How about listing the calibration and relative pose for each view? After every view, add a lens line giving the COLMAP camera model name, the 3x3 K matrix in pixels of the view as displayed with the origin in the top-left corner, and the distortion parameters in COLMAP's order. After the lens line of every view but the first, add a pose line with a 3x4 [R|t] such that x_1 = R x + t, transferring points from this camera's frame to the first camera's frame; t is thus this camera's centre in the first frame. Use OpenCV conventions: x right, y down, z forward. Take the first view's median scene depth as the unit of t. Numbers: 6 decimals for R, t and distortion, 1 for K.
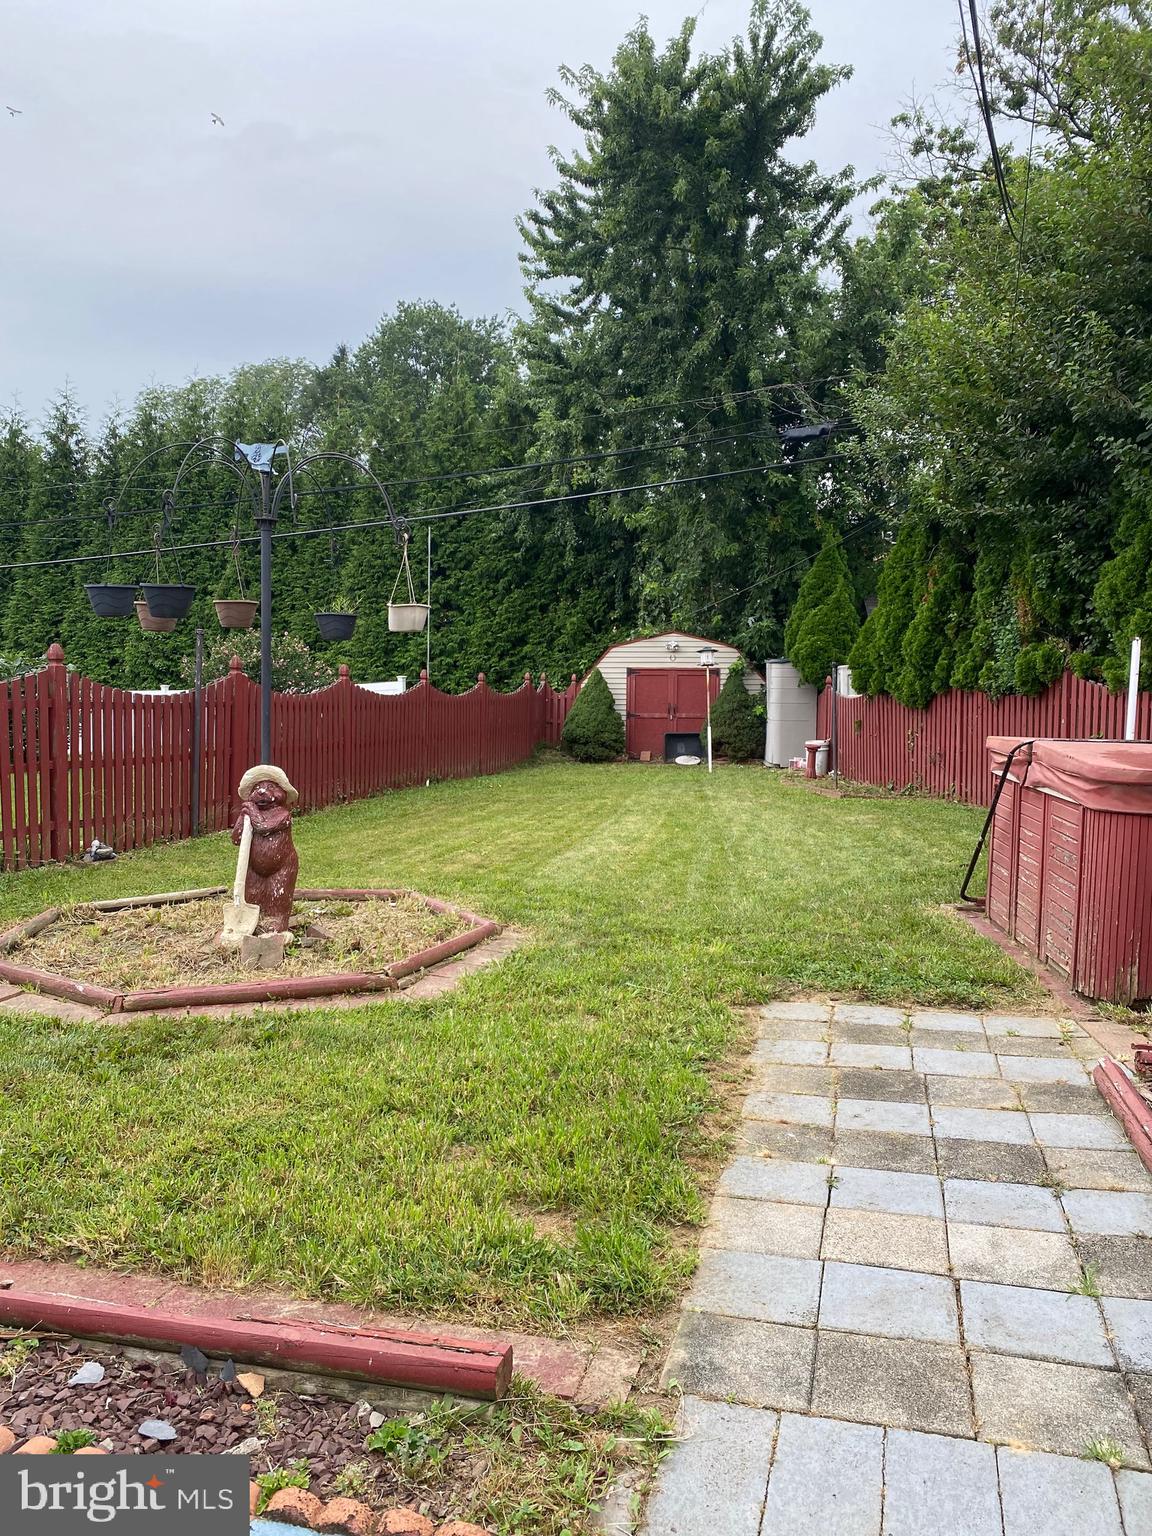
lens RADIAL K [[1163.1, 0, 569.6], [0, 1163.1, 760.7], [0, 0, 1]] dist [0.048697, -0.070959]
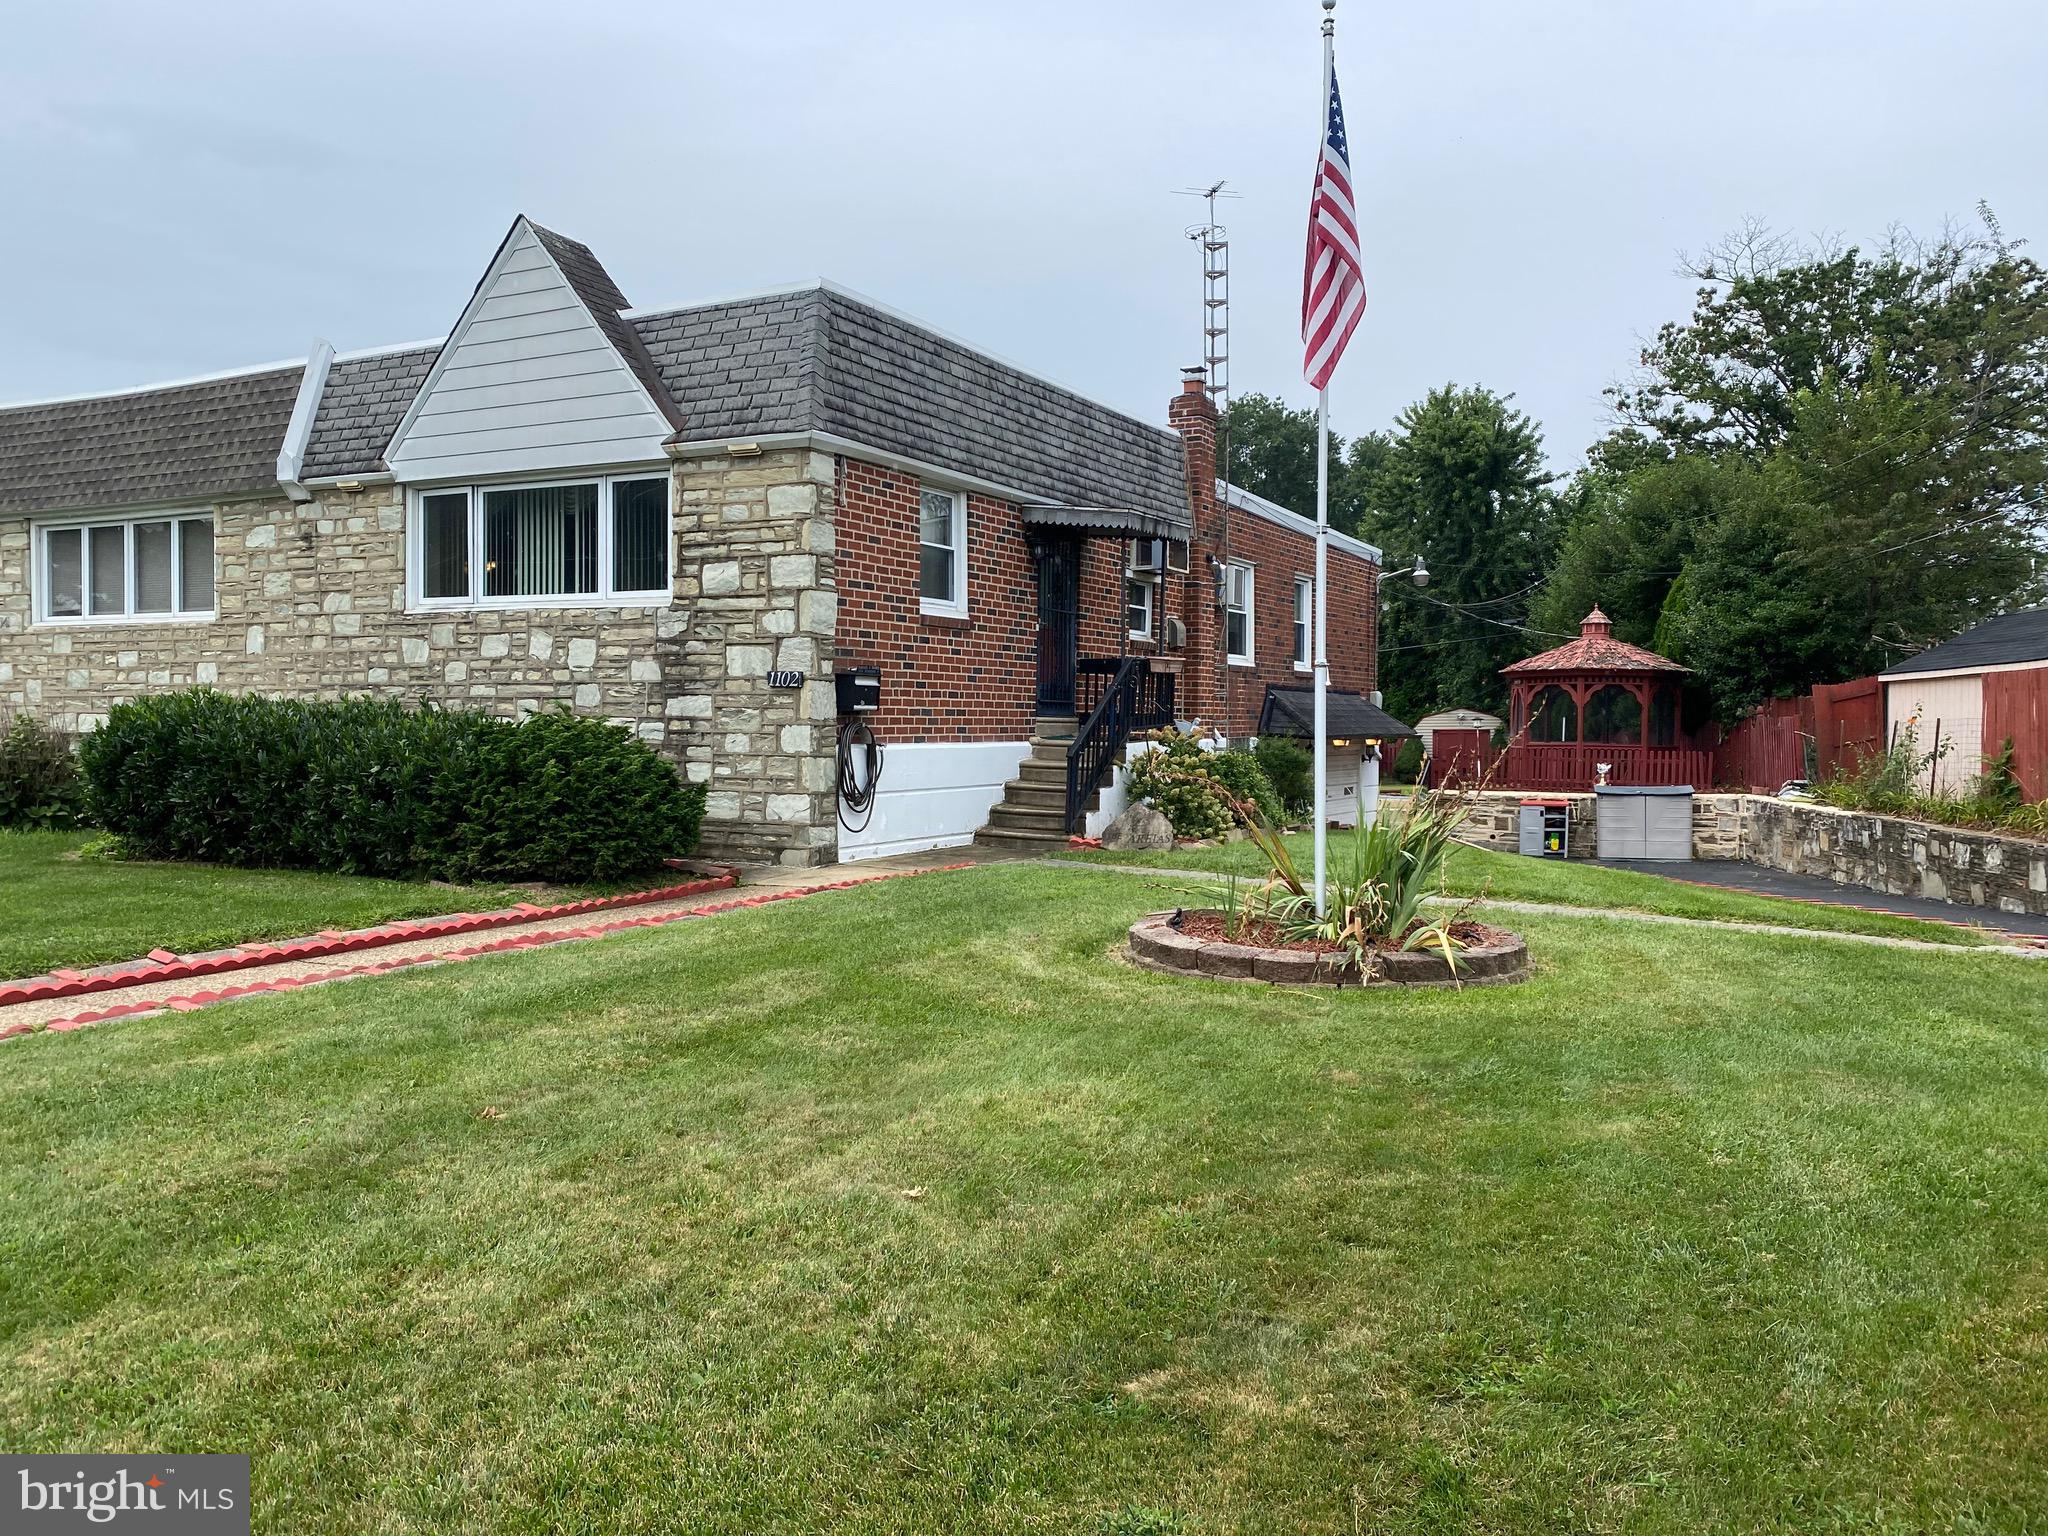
lens RADIAL K [[1550.8, 0, 1019.7], [0, 1550.8, 757.3], [0, 0, 1]] dist [0.048697, -0.070959]
pose [[0.973859, -0.004000, -0.227120, -0.017303], [-0.011111, 0.997809, -0.065219, 0.085973], [0.226883, 0.066038, 0.971681, -0.998986]]
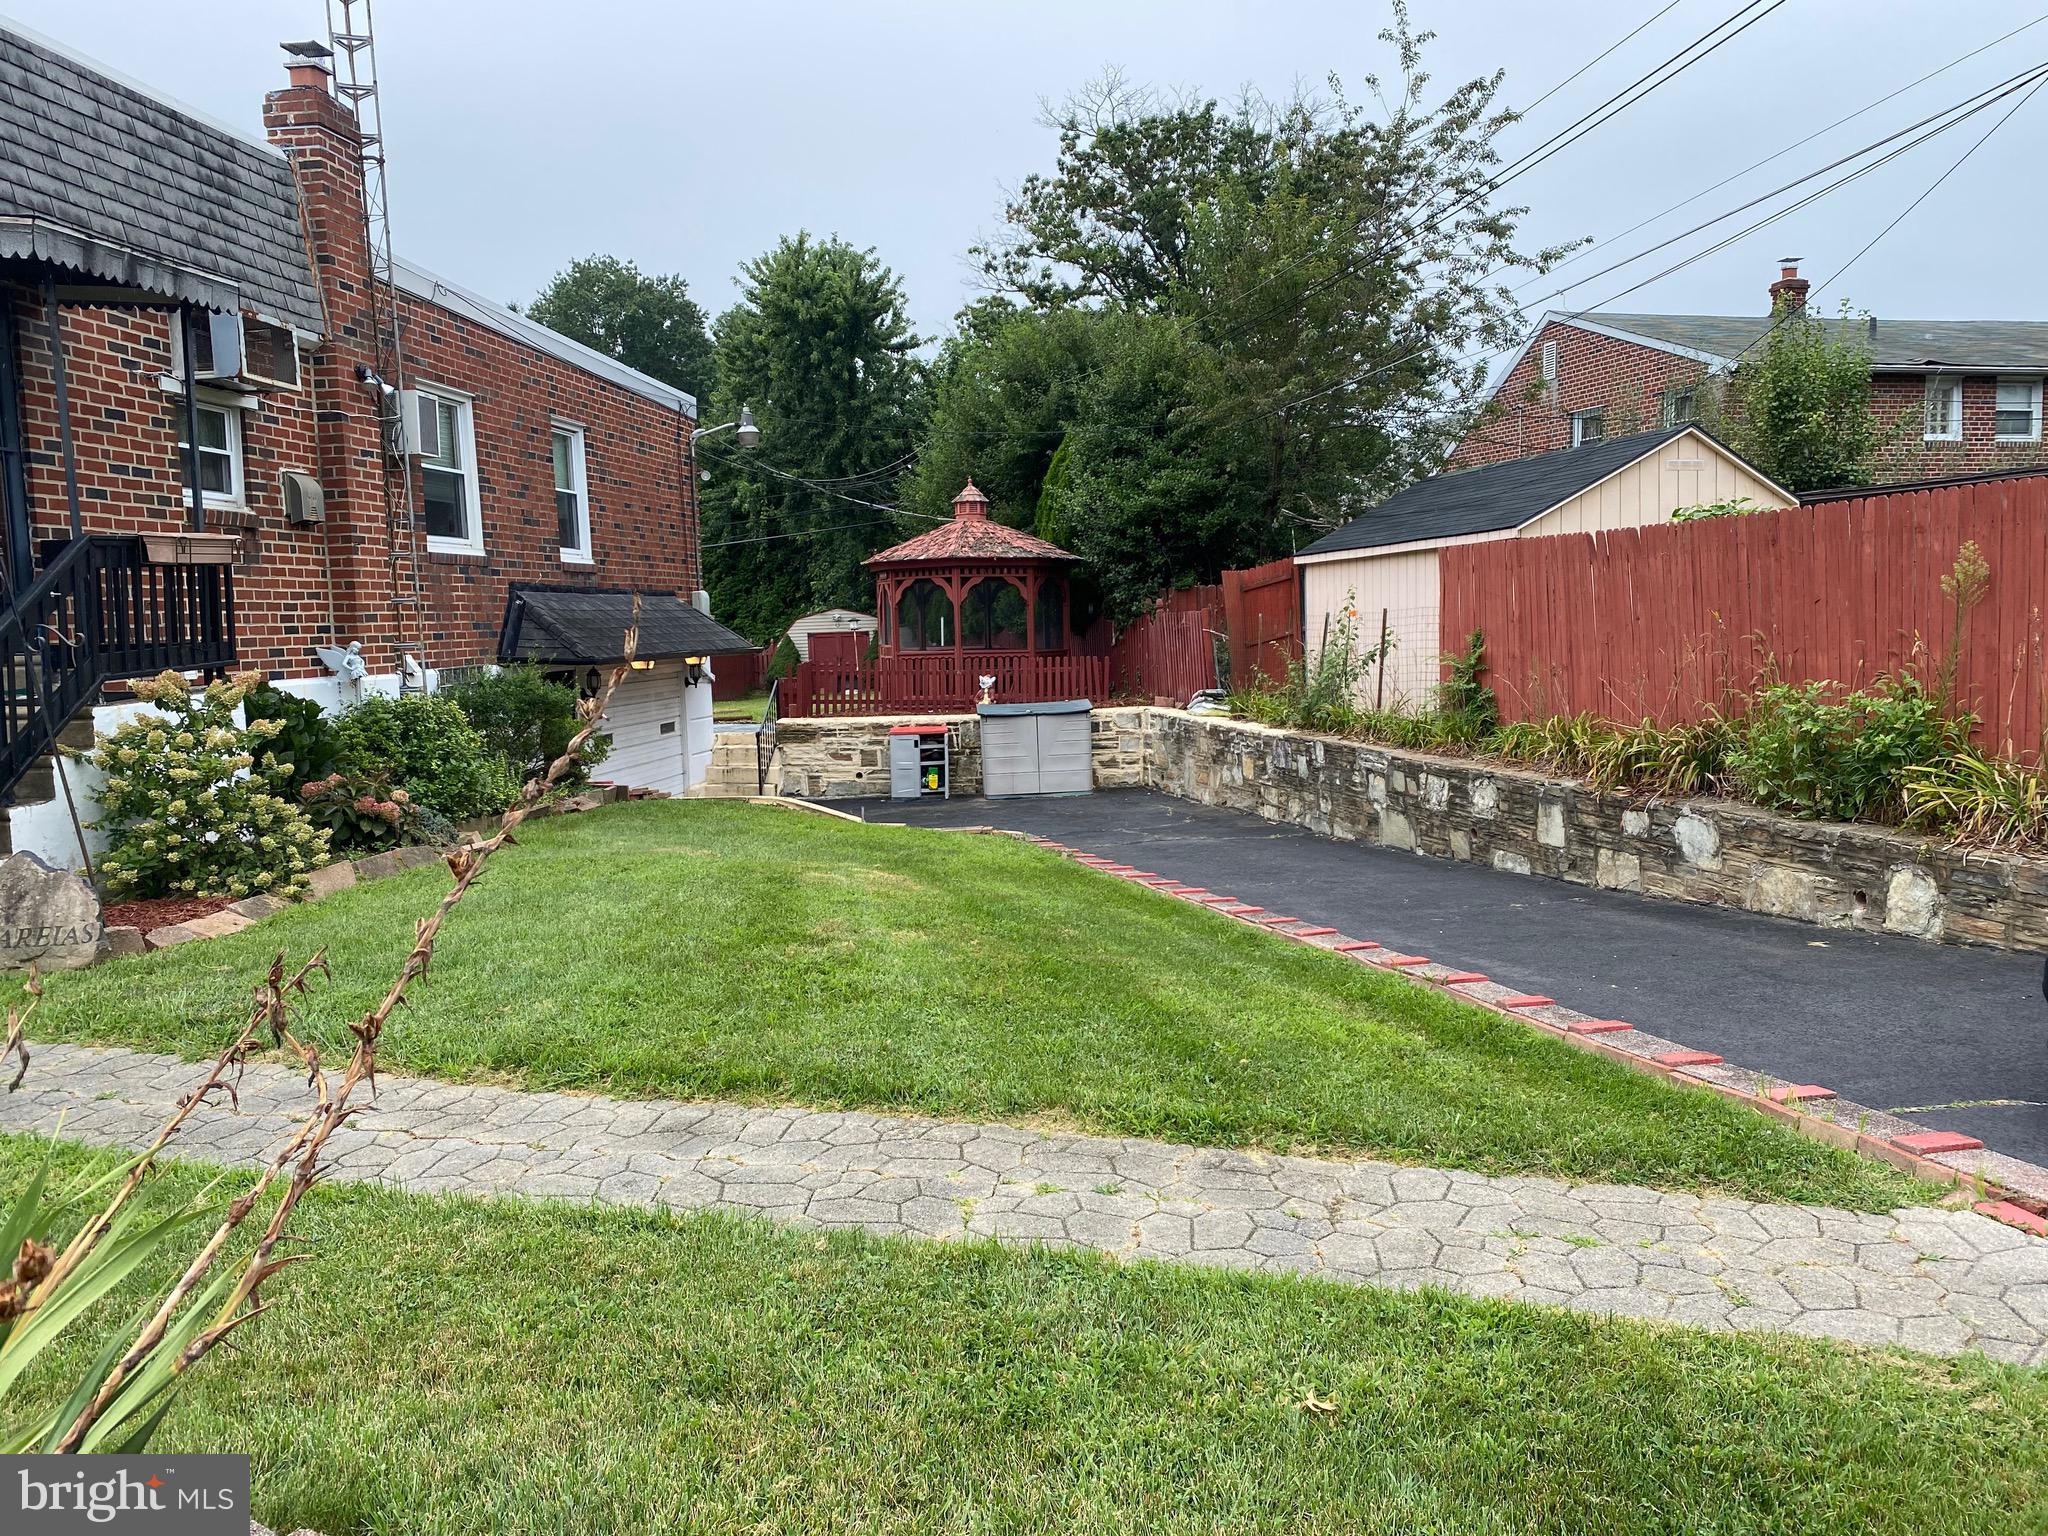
lens RADIAL K [[1550.8, 0, 1030.0], [0, 1550.8, 789.1], [0, 0, 1]] dist [0.048697, -0.070959]
pose [[0.986902, -0.058218, 0.150453, 0.014801], [0.054719, 0.998129, 0.027298, 0.061465], [-0.151760, -0.018707, 0.988240, -0.762715]]
